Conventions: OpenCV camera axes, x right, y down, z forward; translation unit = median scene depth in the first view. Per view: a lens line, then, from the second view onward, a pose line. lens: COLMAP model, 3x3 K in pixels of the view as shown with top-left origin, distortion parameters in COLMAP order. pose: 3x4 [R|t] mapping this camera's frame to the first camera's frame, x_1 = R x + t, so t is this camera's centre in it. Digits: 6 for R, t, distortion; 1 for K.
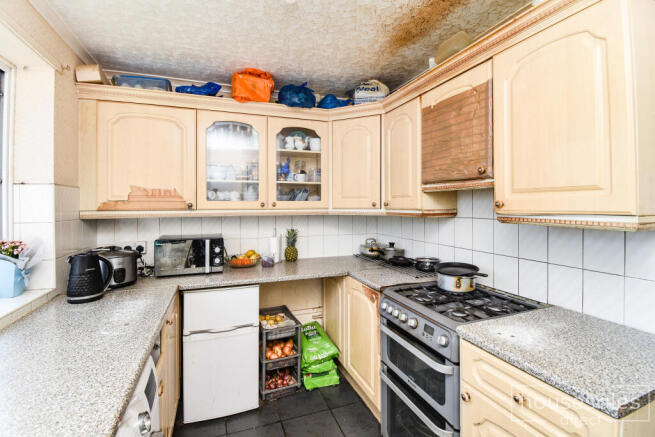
lens RADIAL K [[294.3, 0, 326.8], [0, 294.3, 206.9], [0, 0, 1]] dist [0.009116, -0.000443]
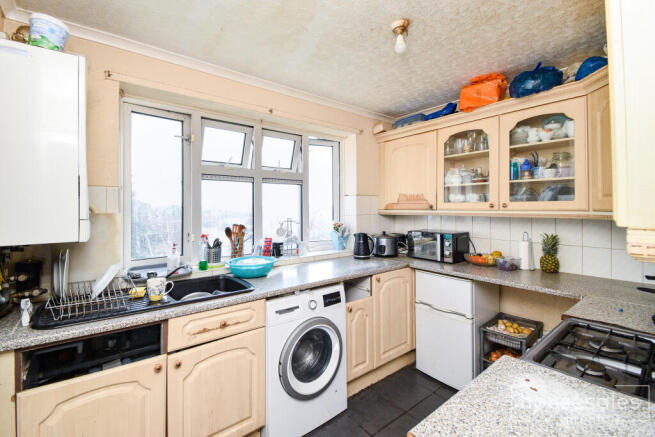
lens RADIAL K [[294.3, 0, 326.8], [0, 294.3, 206.9], [0, 0, 1]] dist [0.009116, -0.000443]
pose [[0.327443, 0.001220, -0.944870, 0.551133], [-0.006261, 0.999980, -0.000879, 0.001352], [0.944850, 0.006204, 0.327444, 0.140975]]
